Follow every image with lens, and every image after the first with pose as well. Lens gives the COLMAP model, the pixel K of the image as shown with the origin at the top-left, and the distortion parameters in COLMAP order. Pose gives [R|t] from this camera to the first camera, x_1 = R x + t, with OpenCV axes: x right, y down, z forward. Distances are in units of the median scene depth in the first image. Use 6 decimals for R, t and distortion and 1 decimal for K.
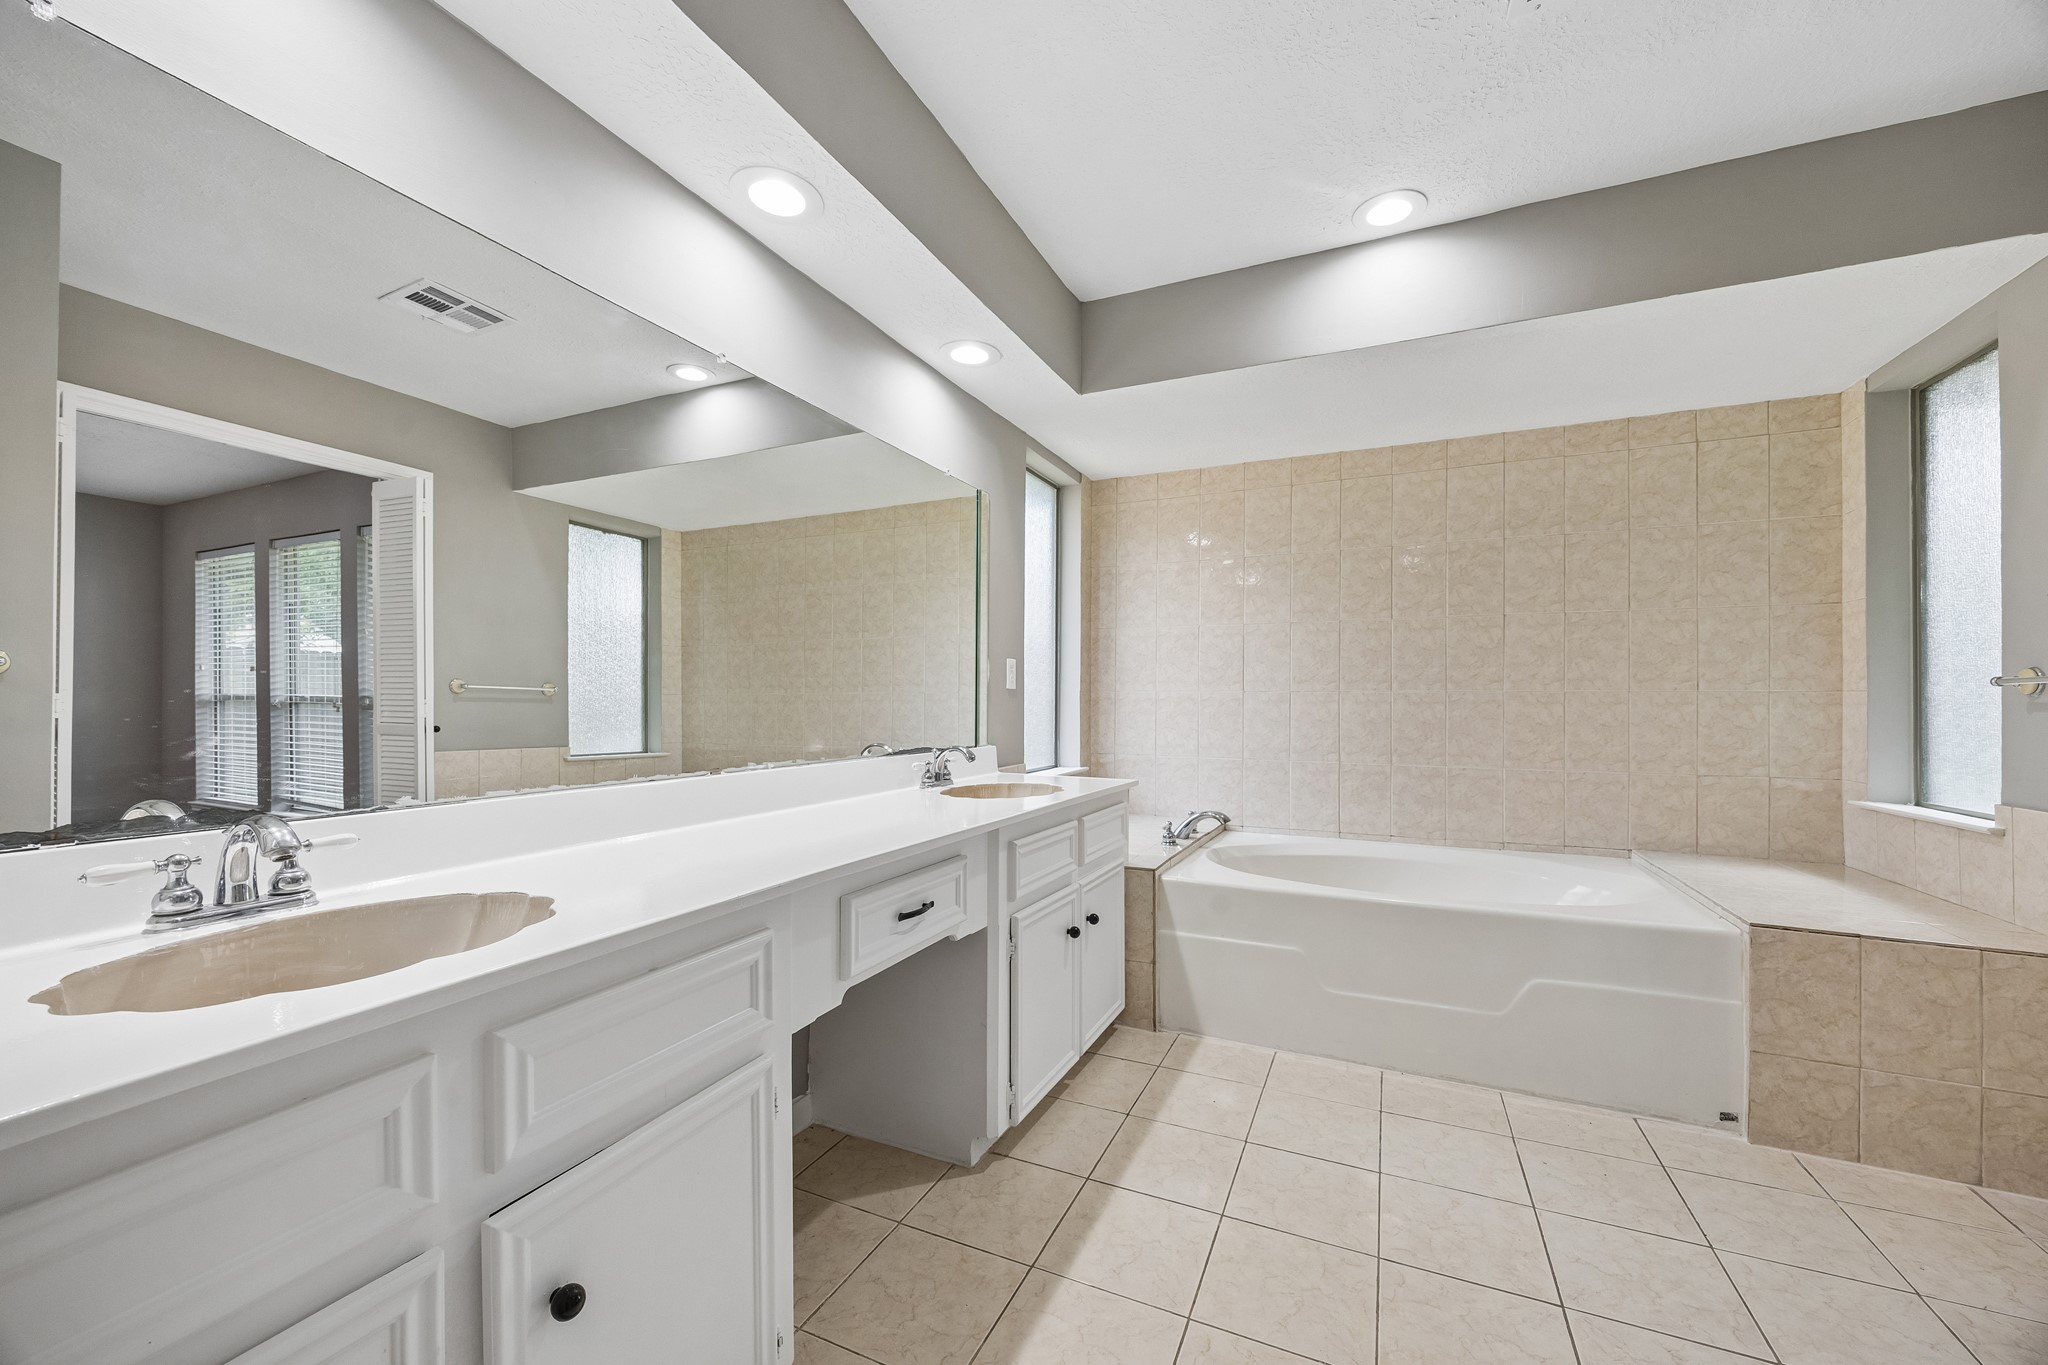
lens RADIAL K [[839.0, 0, 1025.2], [0, 839.0, 701.9], [0, 0, 1]] dist [-0.000576, -0.000141]
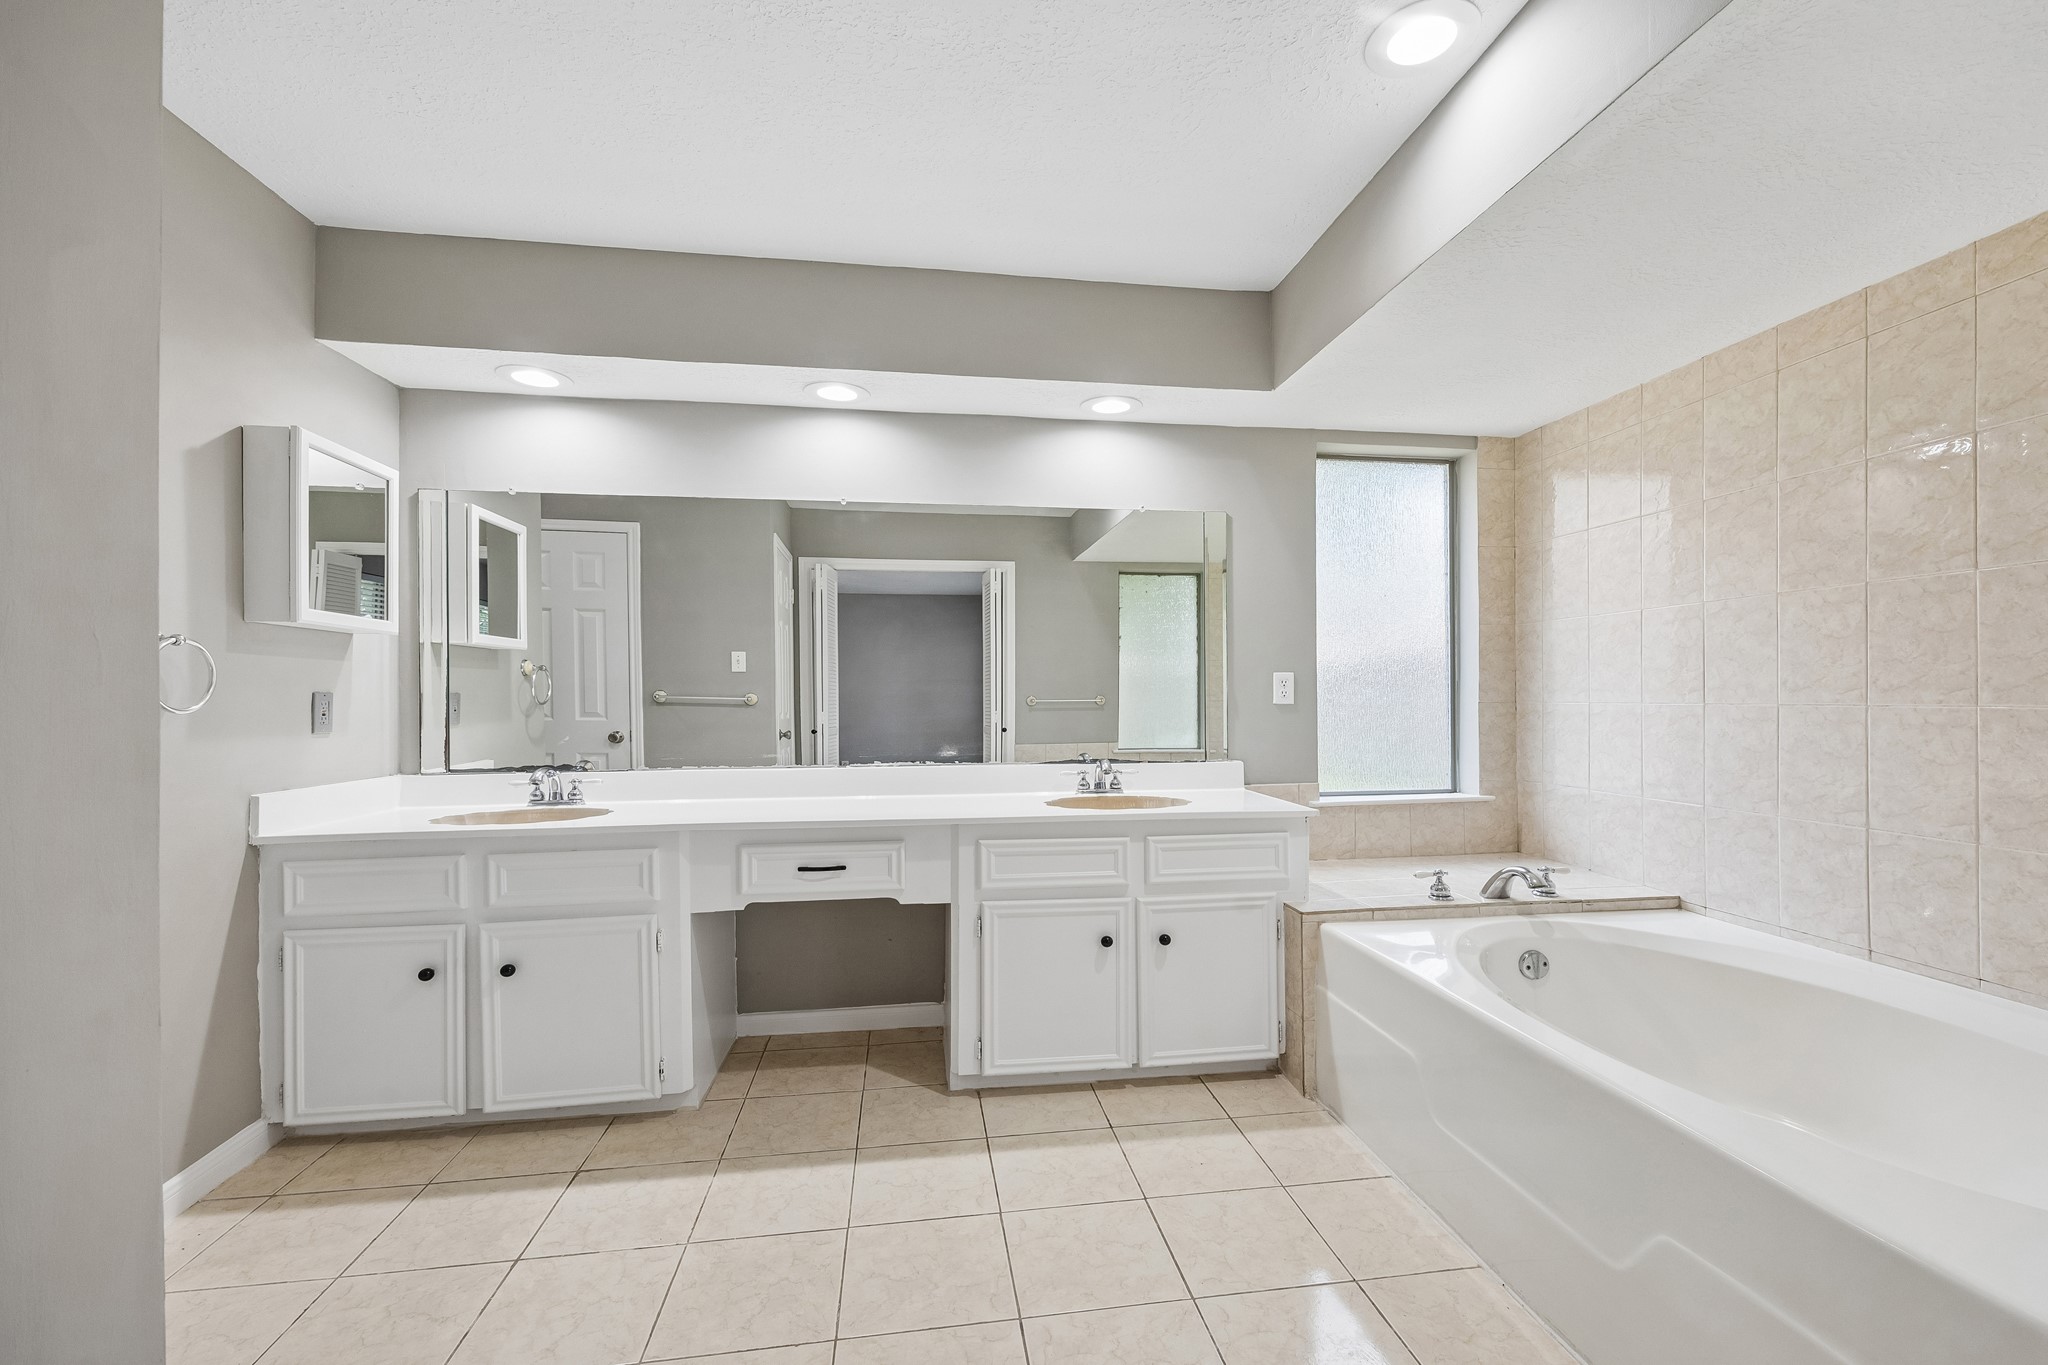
lens RADIAL K [[791.0, 0, 1018.9], [0, 791.0, 700.2], [0, 0, 1]] dist [-0.000379, -0.000083]
pose [[0.553882, -0.001497, -0.832594, 0.520789], [0.004086, 0.999991, 0.000920, -0.019537], [0.832585, -0.003912, 0.553884, 0.223015]]
